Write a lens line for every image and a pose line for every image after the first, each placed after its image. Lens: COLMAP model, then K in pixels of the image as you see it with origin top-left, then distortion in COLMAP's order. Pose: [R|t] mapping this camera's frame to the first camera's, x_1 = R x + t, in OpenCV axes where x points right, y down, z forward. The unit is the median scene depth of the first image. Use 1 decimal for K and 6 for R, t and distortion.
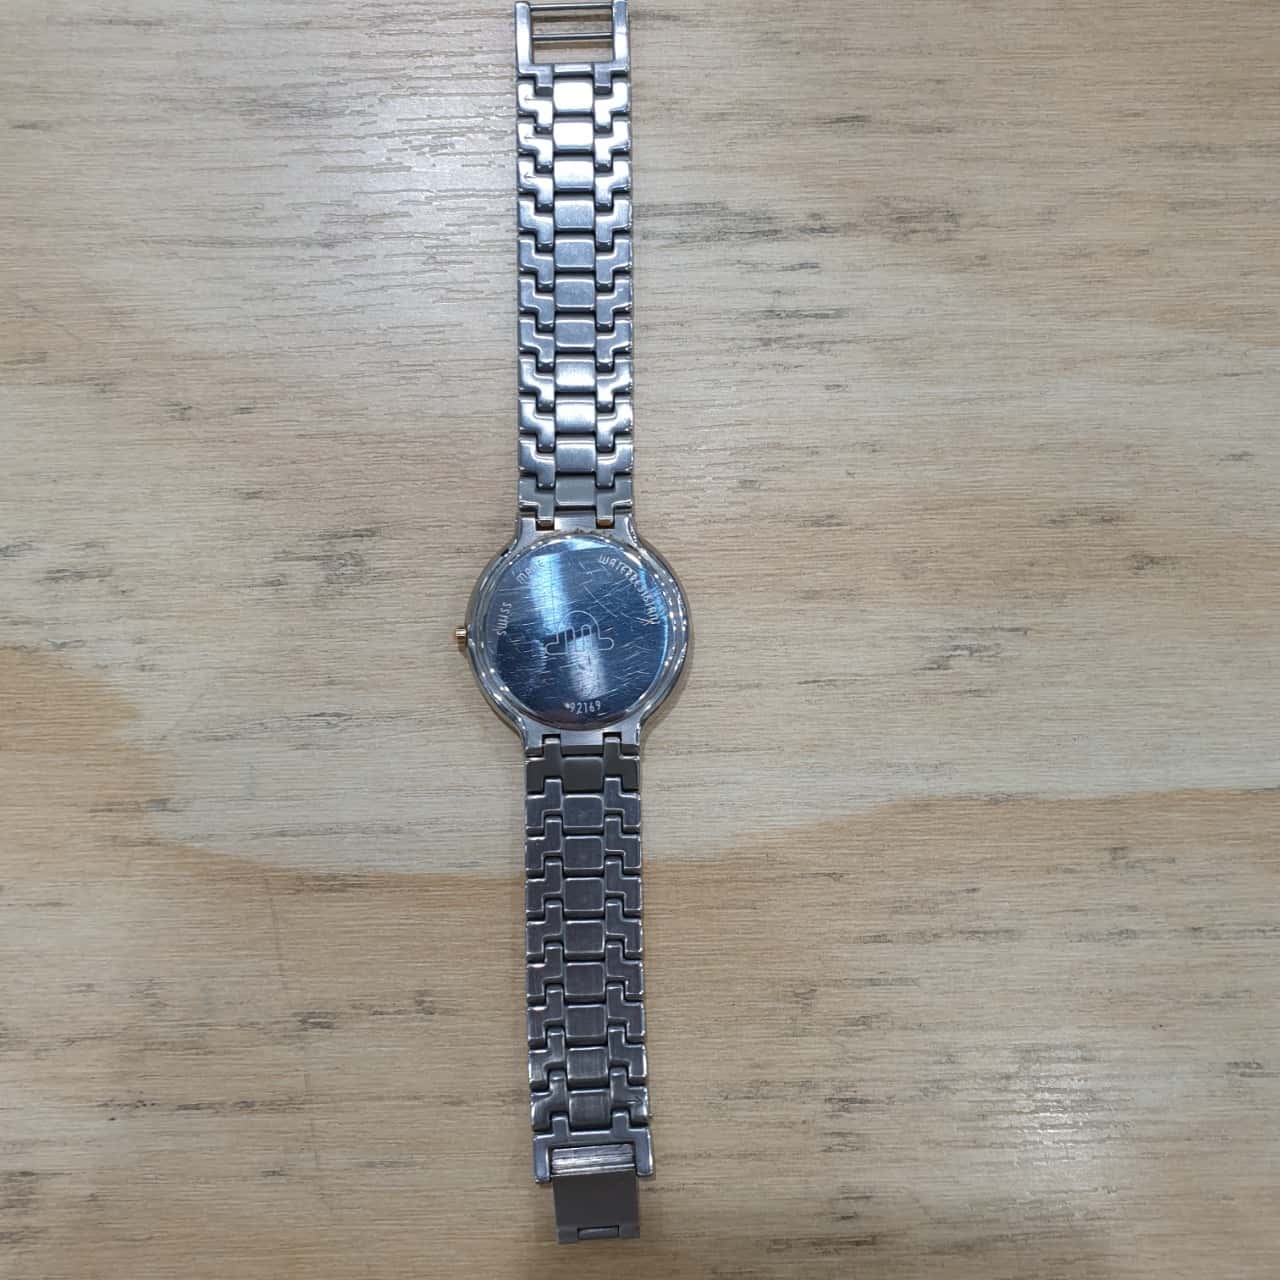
lens RADIAL K [[1822.0, 0, 640.0], [0, 1822.0, 640.0], [0, 0, 1]] dist [-0.038926, -0.757669]
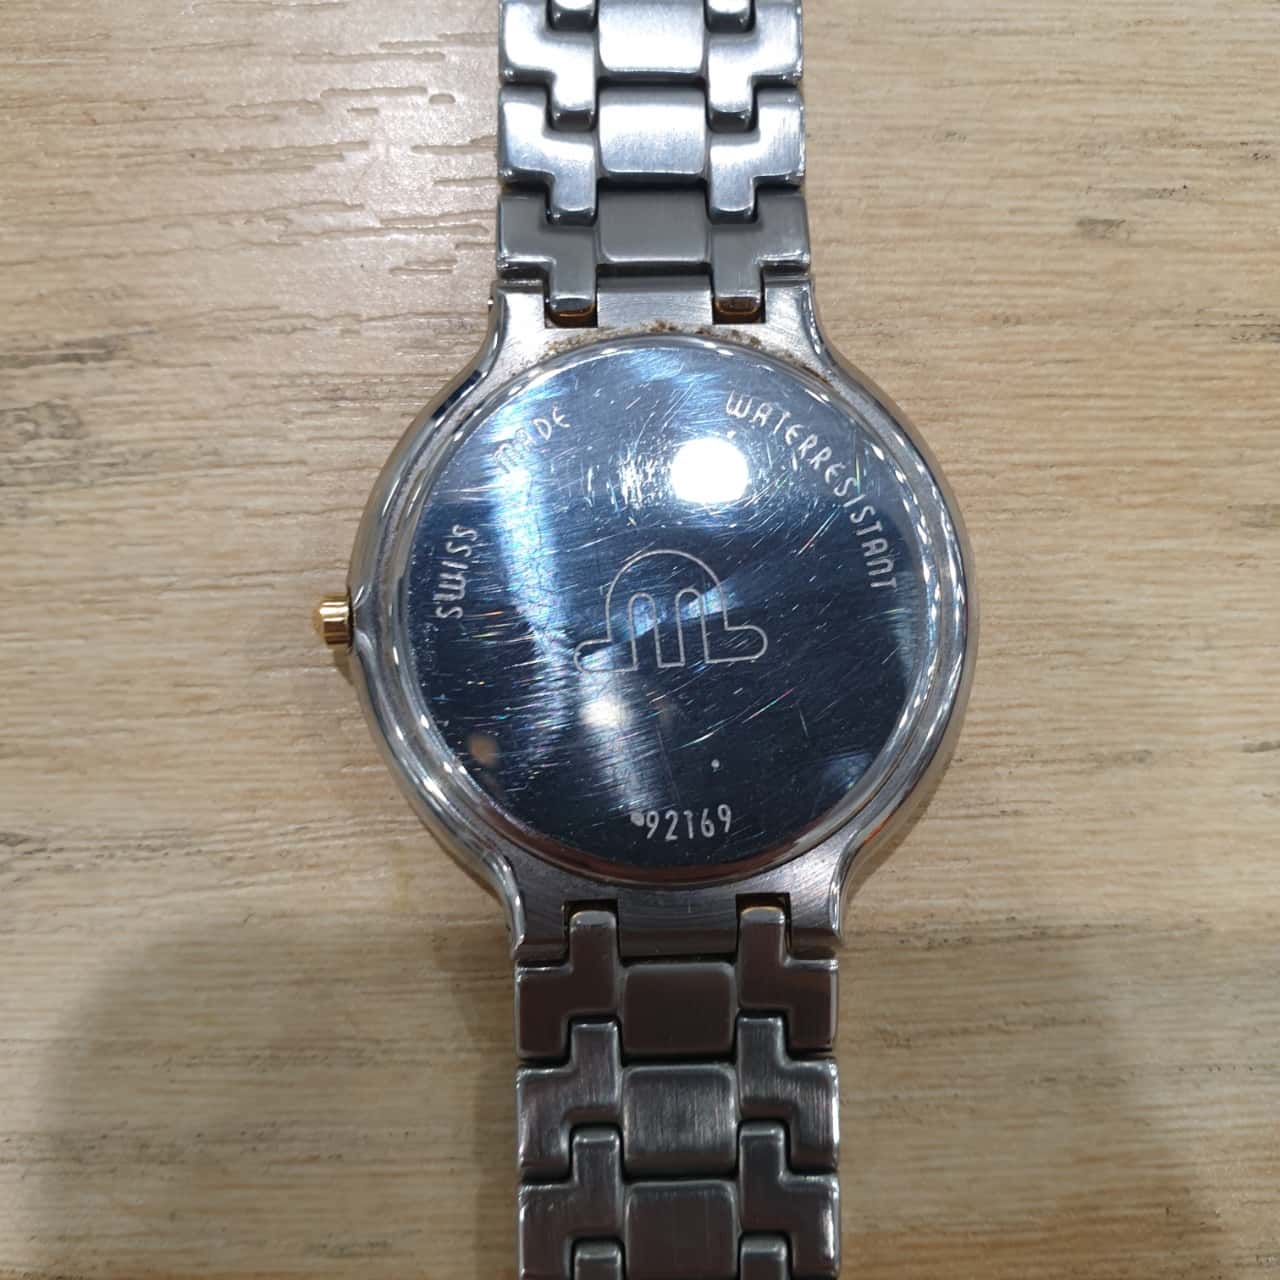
lens RADIAL K [[1822.0, 0, 640.0], [0, 1822.0, 640.0], [0, 0, 1]] dist [-0.038926, -0.757669]
pose [[0.999958, -0.001522, 0.009008, -0.041436], [0.001726, 0.999740, -0.022731, 0.009304], [-0.008972, 0.022745, 0.999701, 0.634908]]
